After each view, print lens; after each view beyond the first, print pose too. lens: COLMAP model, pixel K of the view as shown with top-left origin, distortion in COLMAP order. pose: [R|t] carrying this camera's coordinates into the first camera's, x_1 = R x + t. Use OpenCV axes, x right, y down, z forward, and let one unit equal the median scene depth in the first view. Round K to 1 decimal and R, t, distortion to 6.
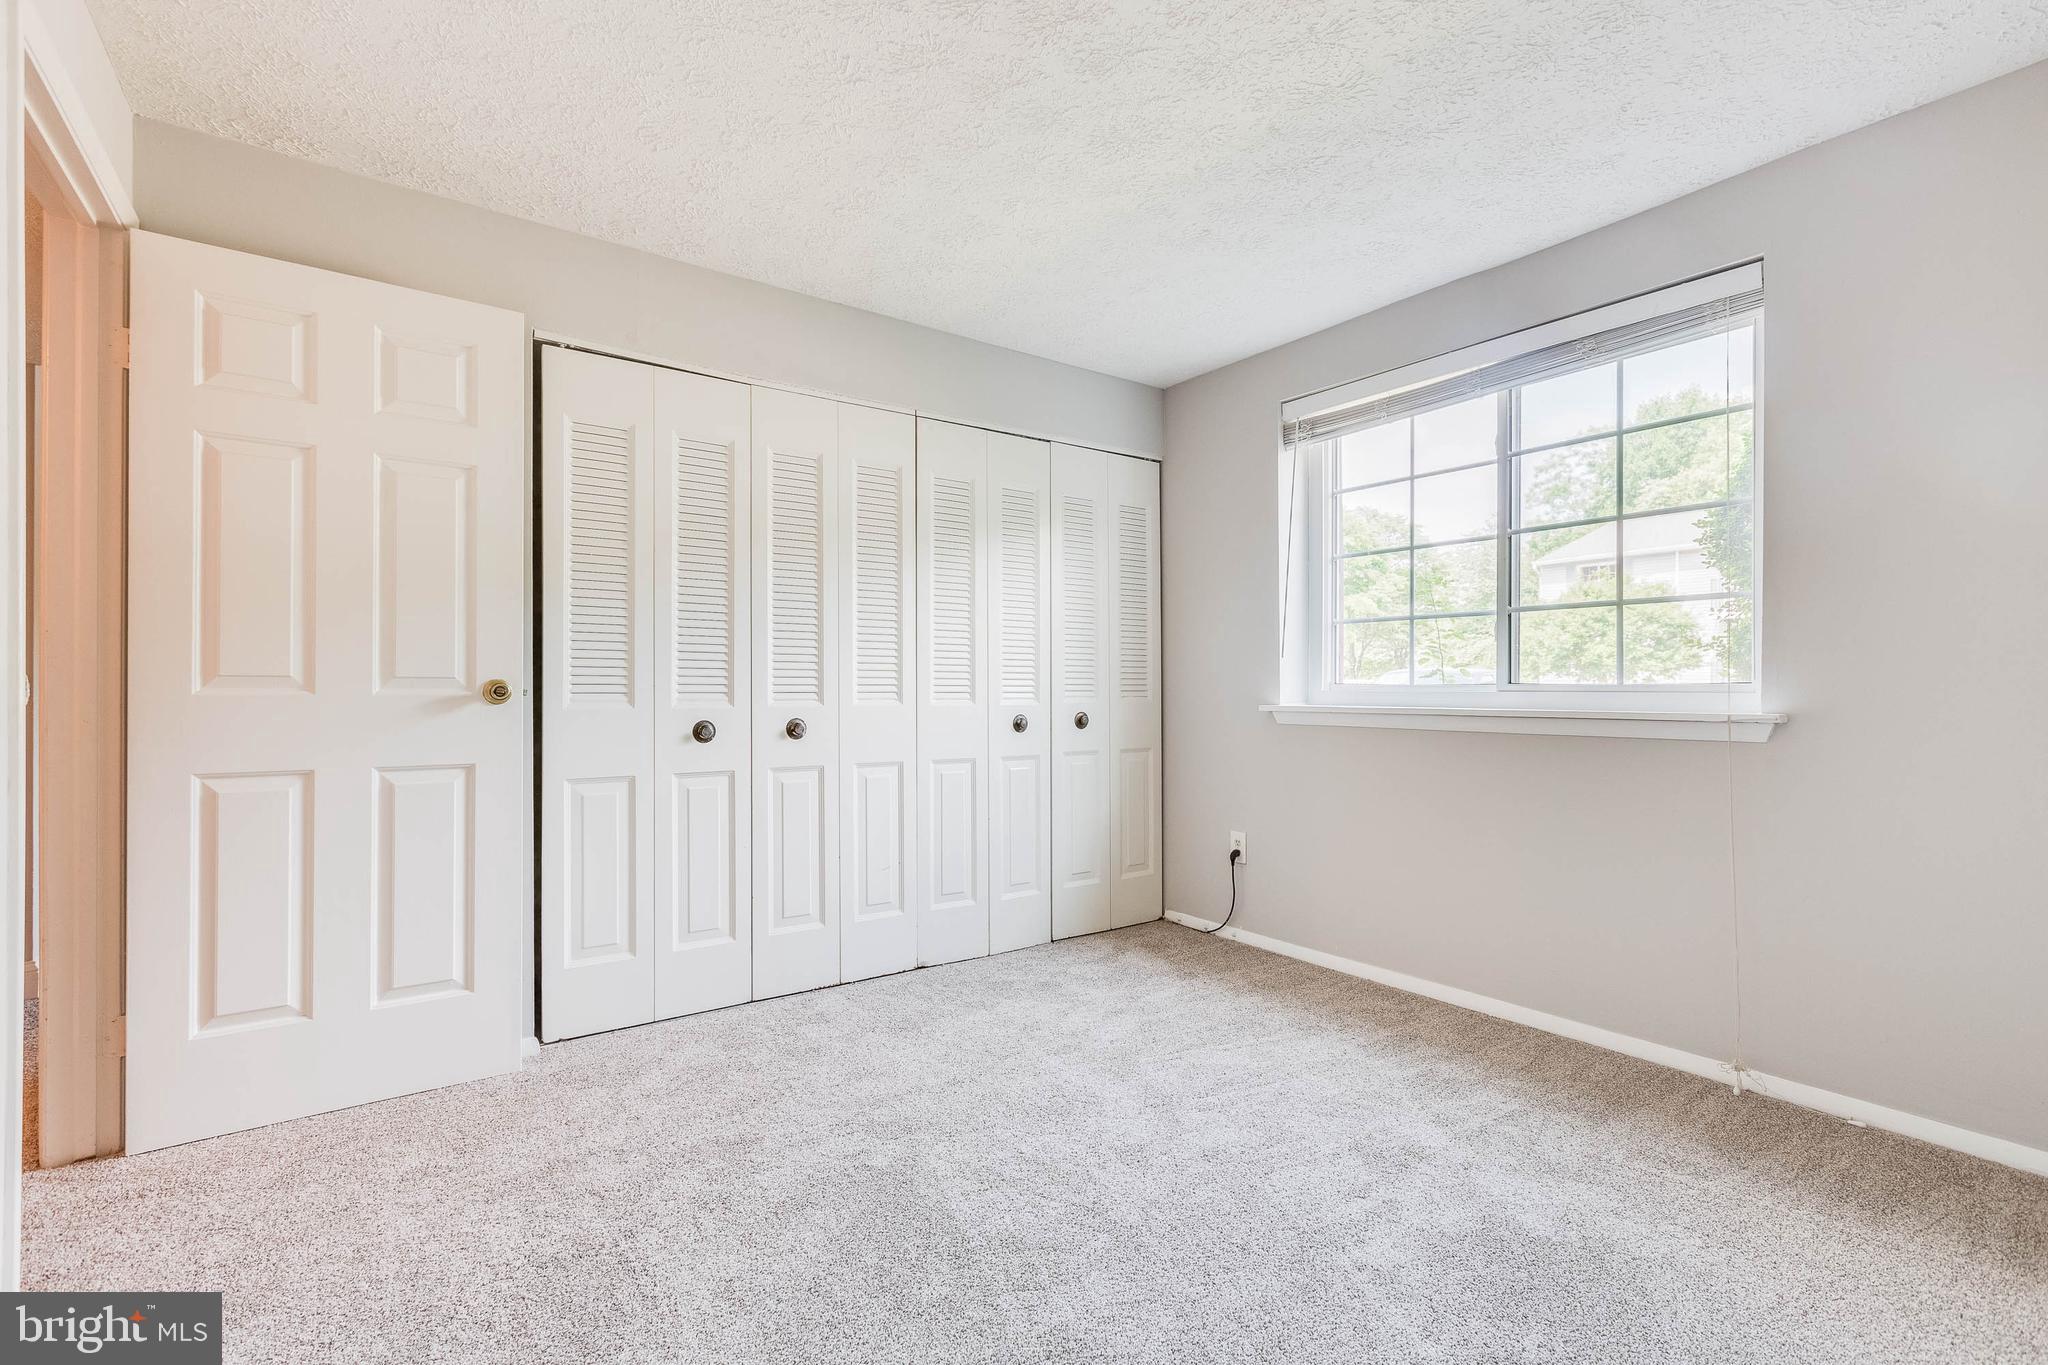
lens RADIAL K [[928.2, 0, 1025.0], [0, 928.2, 676.0], [0, 0, 1]] dist [0.000173, 0.000259]
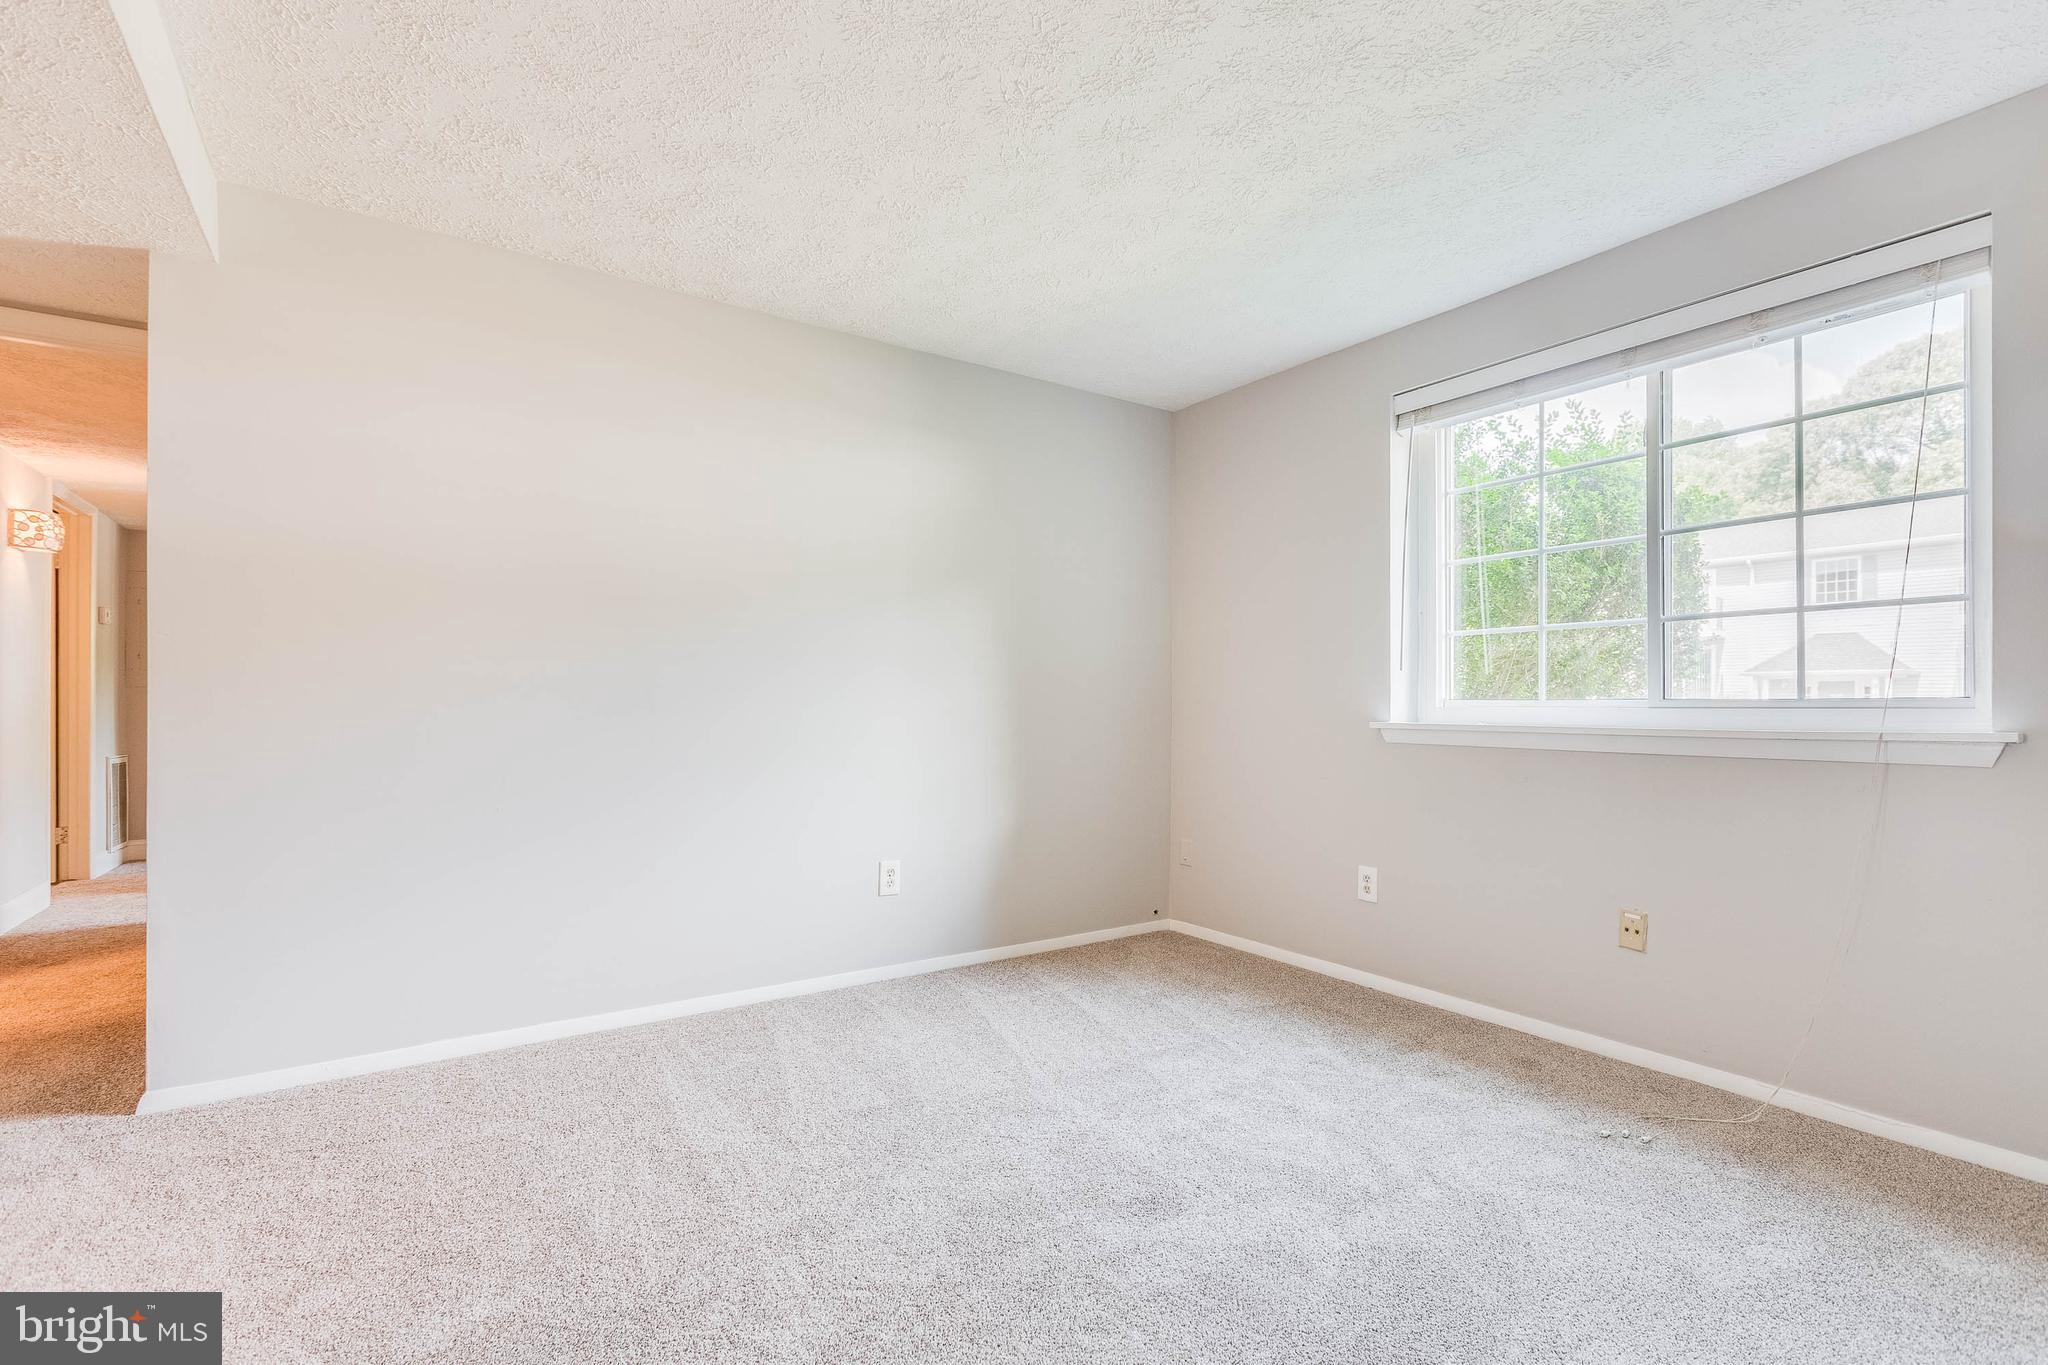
lens RADIAL K [[882.0, 0, 1024.0], [0, 882.0, 682.5], [0, 0, 1]] dist [-0.000007, -0.000087]
pose [[0.999994, 0.001432, 0.003308, -0.101019], [-0.001397, 0.999944, -0.010502, 0.002569], [-0.003323, 0.010498, 0.999939, 0.145851]]
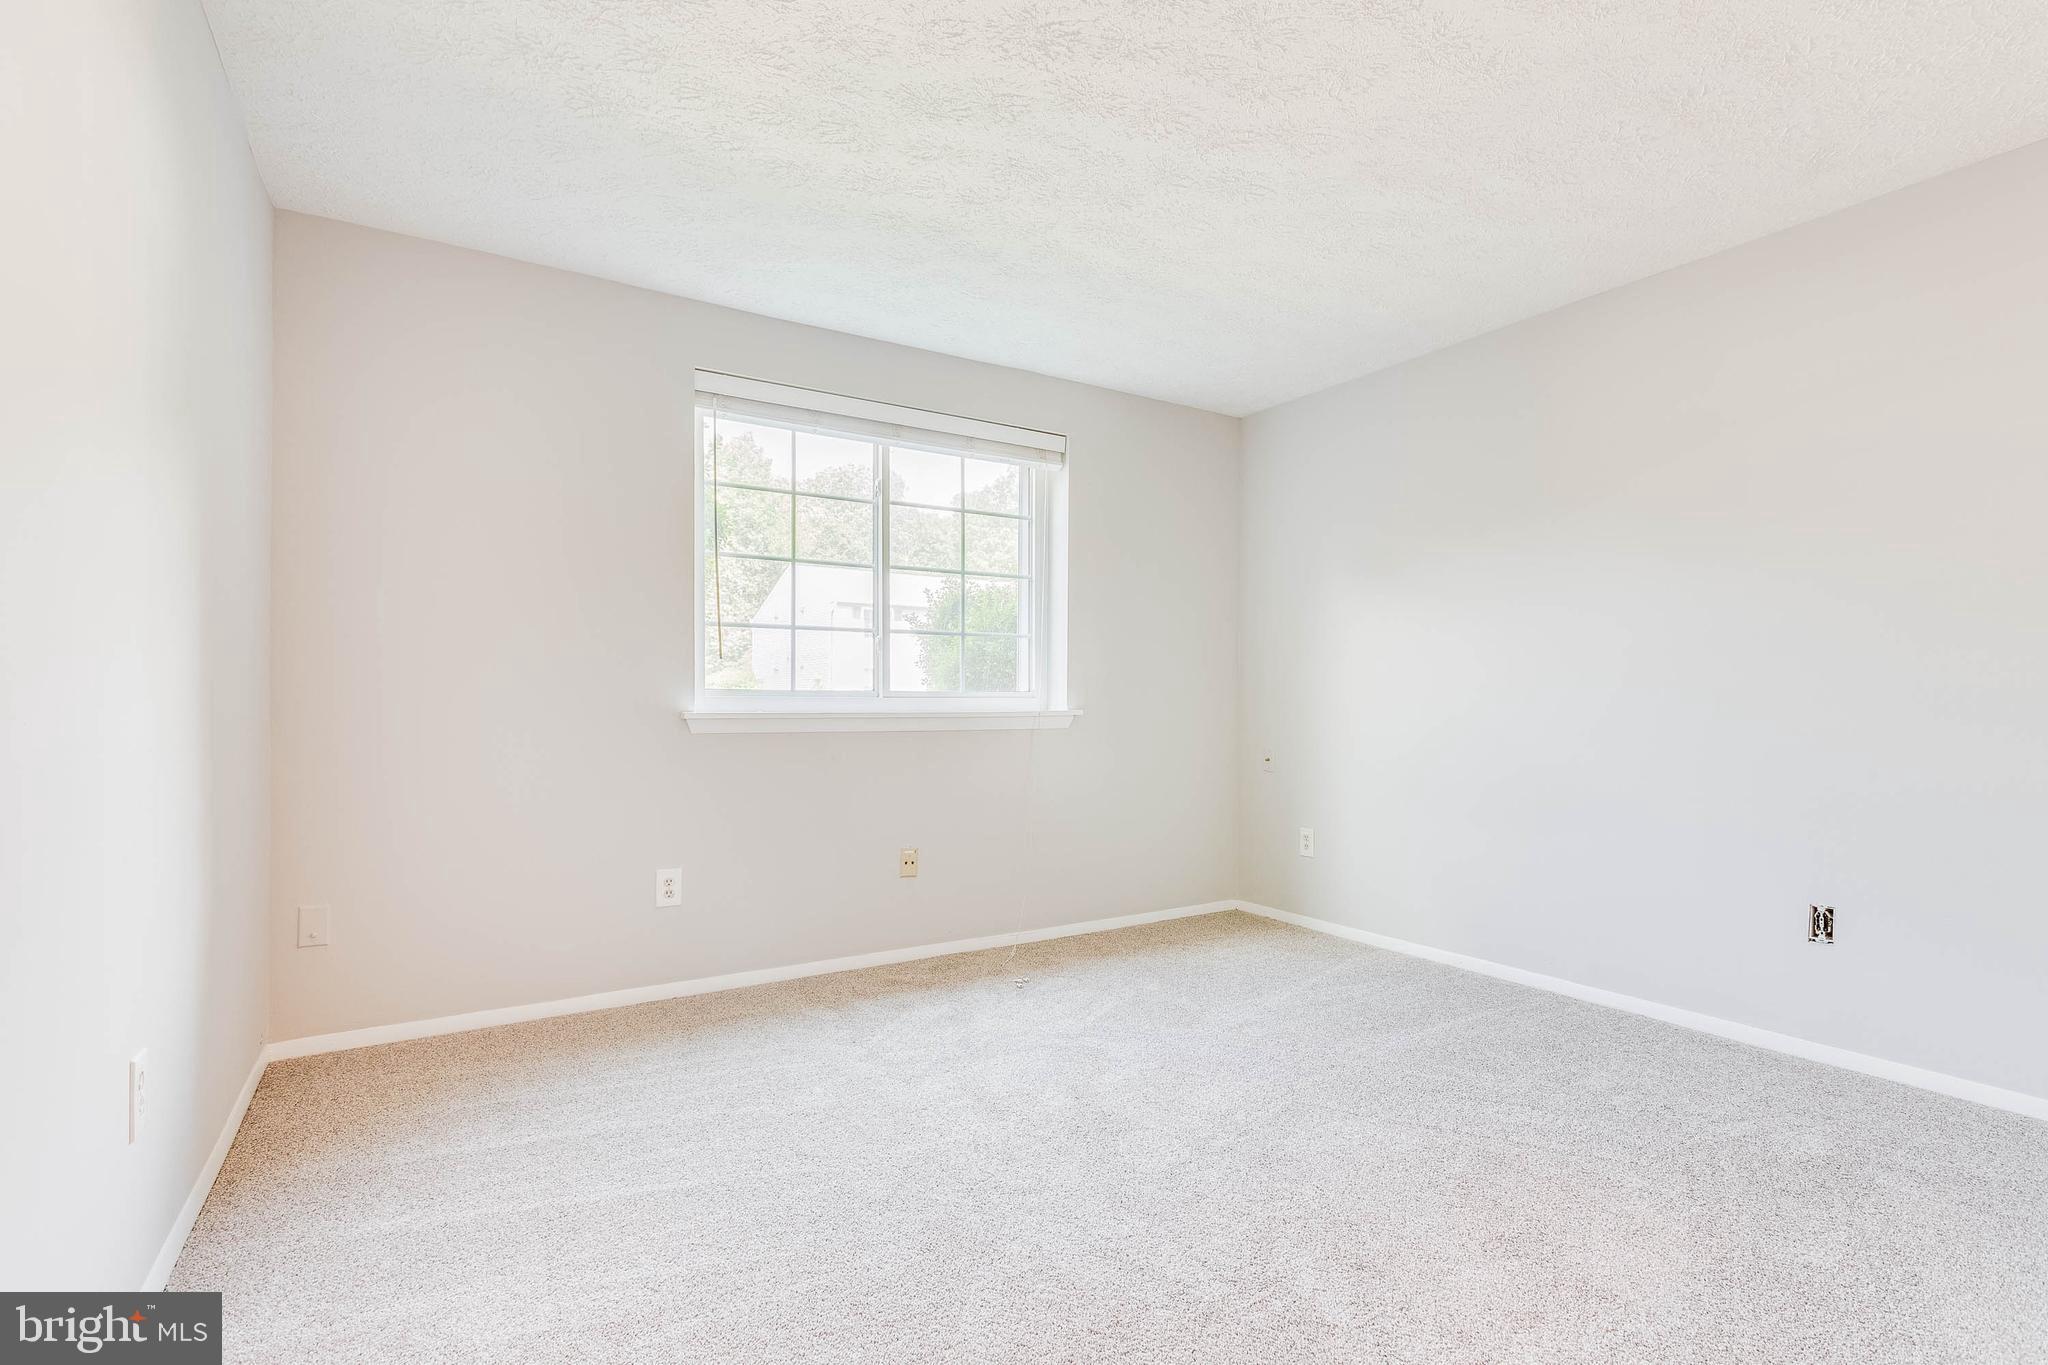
lens RADIAL K [[969.3, 0, 1023.9], [0, 969.3, 704.7], [0, 0, 1]] dist [-0.000737, 0.000040]
pose [[0.072510, -0.002683, 0.997364, -0.745122], [-0.013352, 0.999904, 0.003660, 0.019893], [-0.997278, -0.013582, 0.072467, 0.748231]]
